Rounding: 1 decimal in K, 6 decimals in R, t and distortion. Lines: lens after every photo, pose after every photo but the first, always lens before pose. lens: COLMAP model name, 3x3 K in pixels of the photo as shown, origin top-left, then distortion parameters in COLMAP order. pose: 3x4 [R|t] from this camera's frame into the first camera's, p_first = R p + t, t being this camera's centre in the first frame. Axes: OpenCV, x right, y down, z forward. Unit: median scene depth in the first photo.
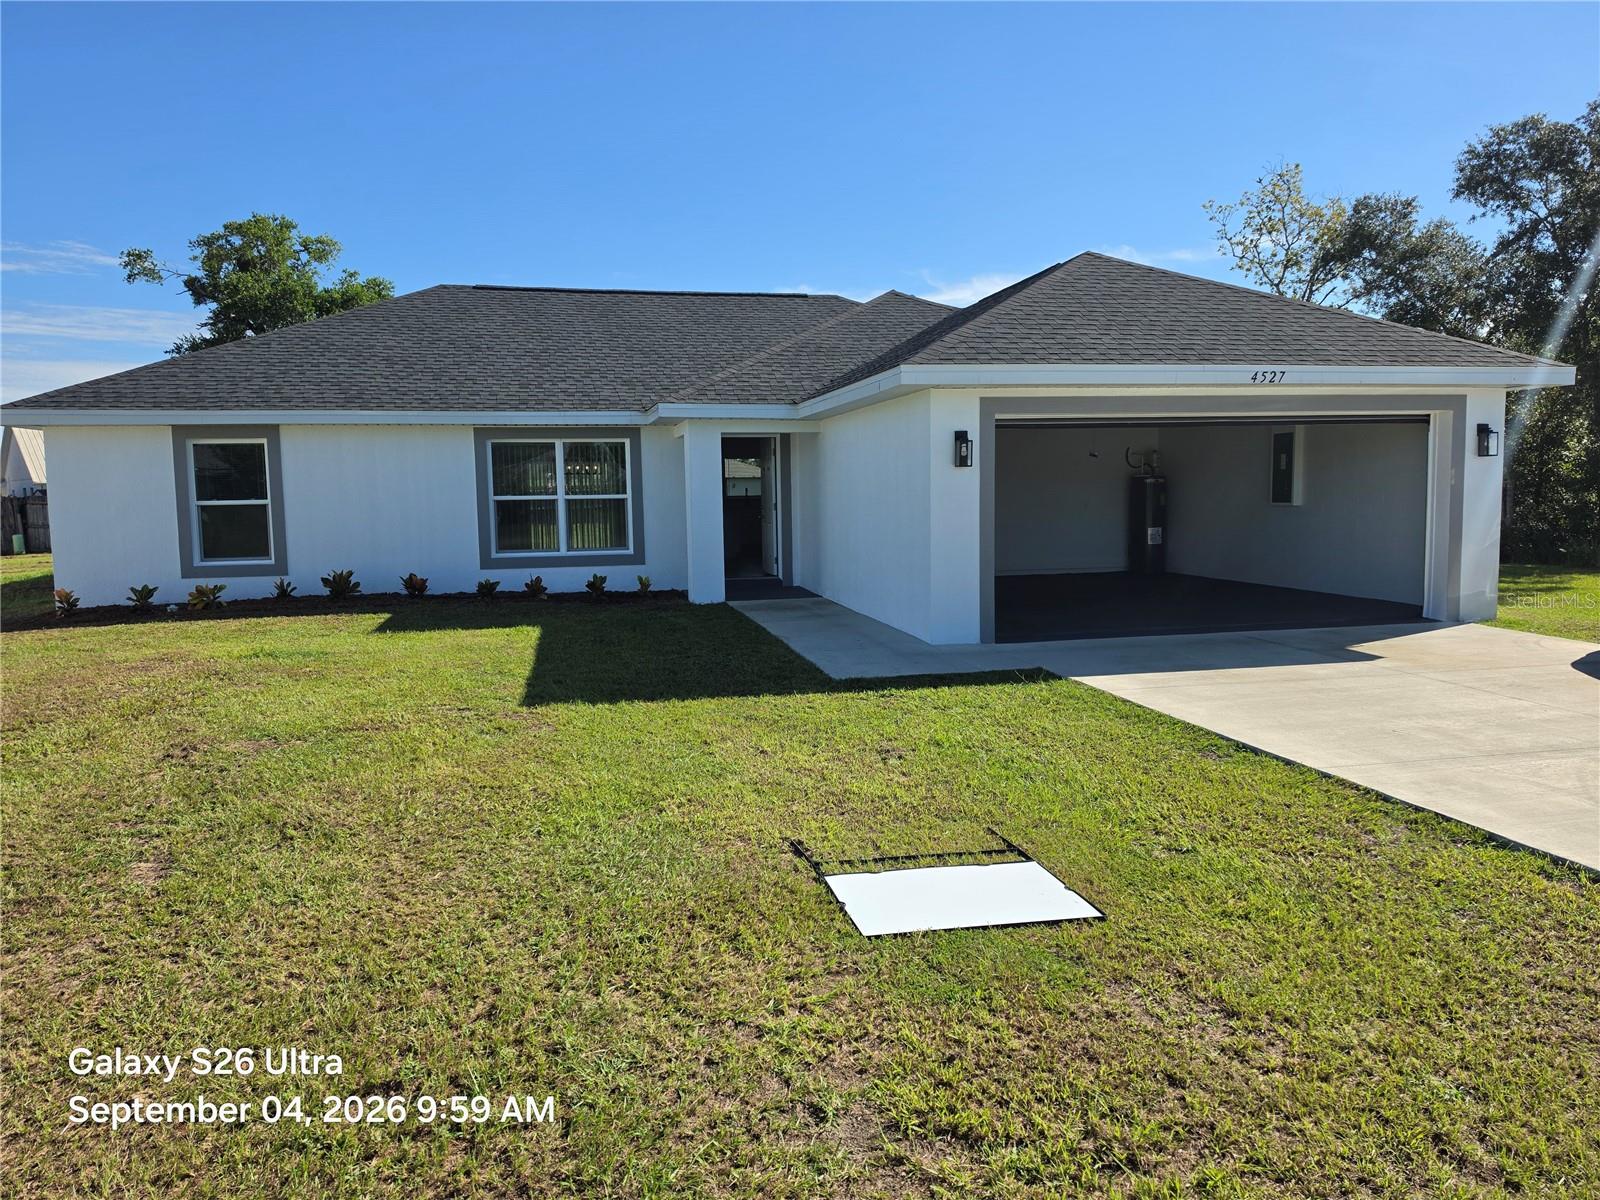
lens RADIAL K [[1104.5, 0, 800.0], [0, 1104.5, 600.0], [0, 0, 1]] dist [0.114784, -0.172047]
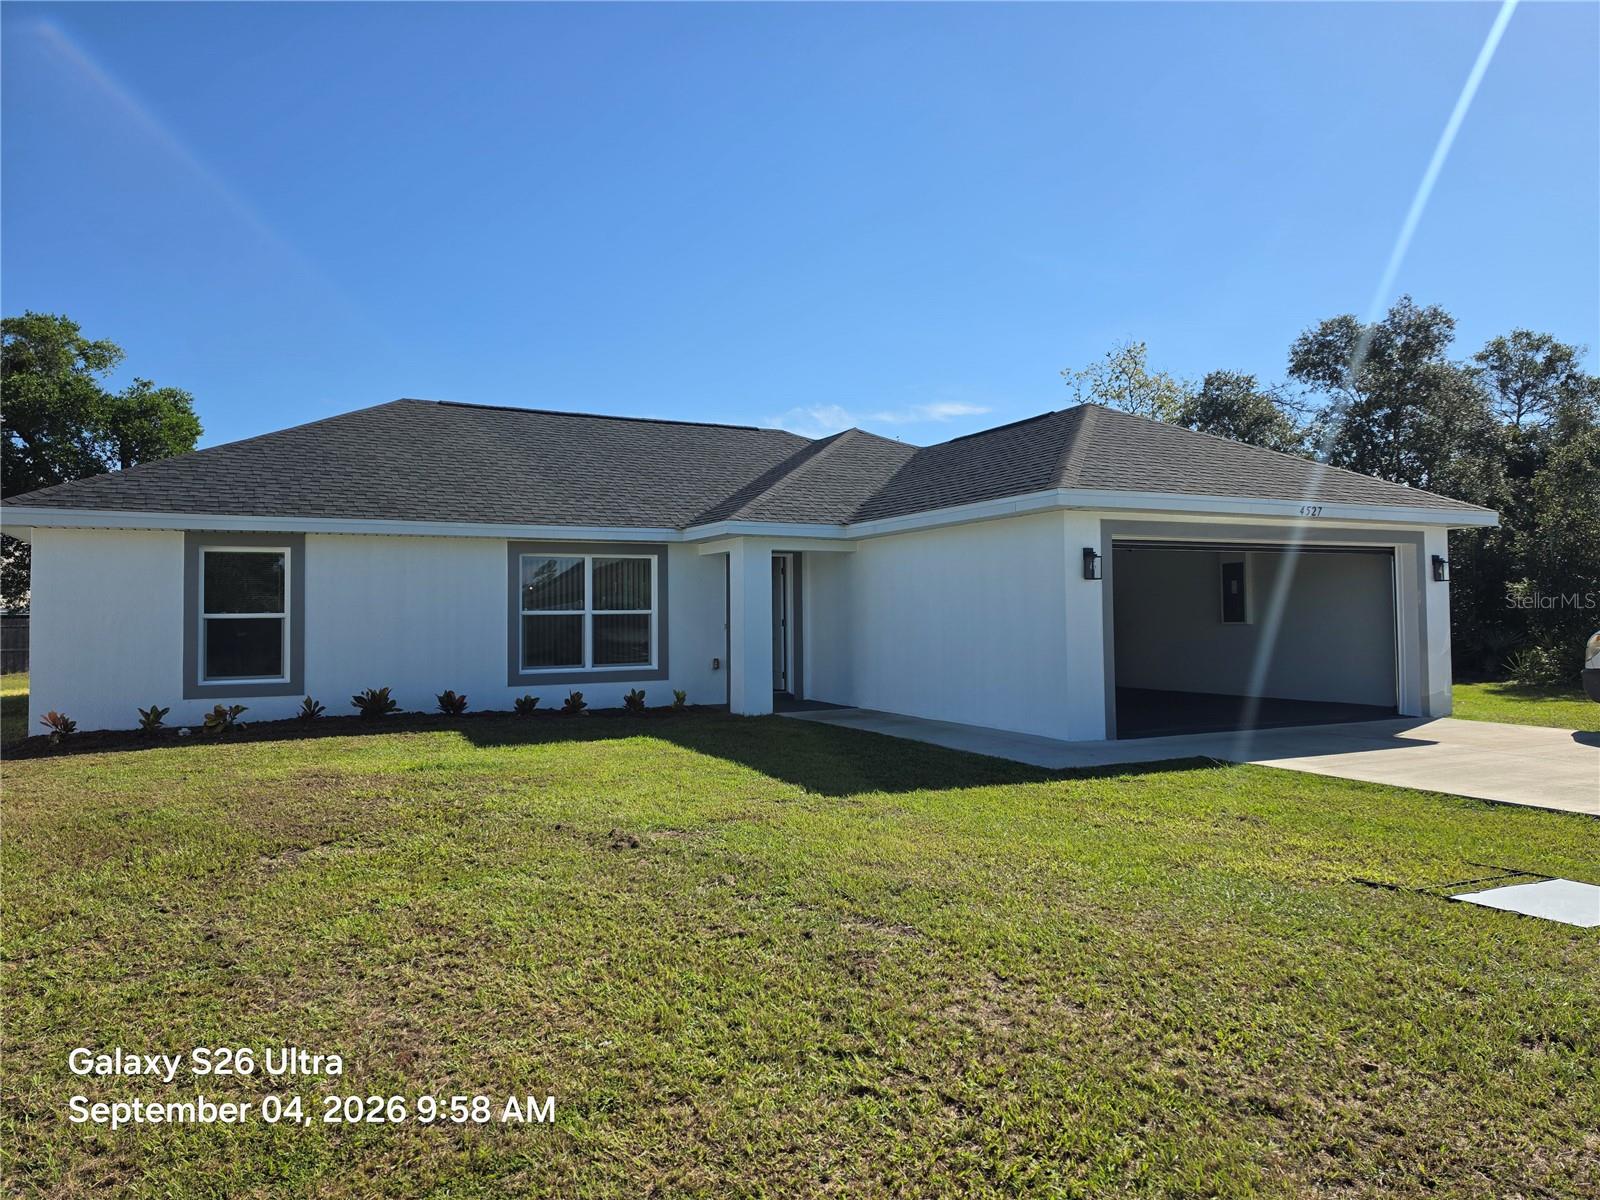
lens RADIAL K [[1104.5, 0, 800.0], [0, 1104.5, 600.0], [0, 0, 1]] dist [0.114784, -0.172047]
pose [[0.965141, 0.011084, 0.261494, -0.310859], [0.021383, 0.992424, -0.120986, 0.021317], [-0.260854, 0.122360, 0.957592, 0.003843]]
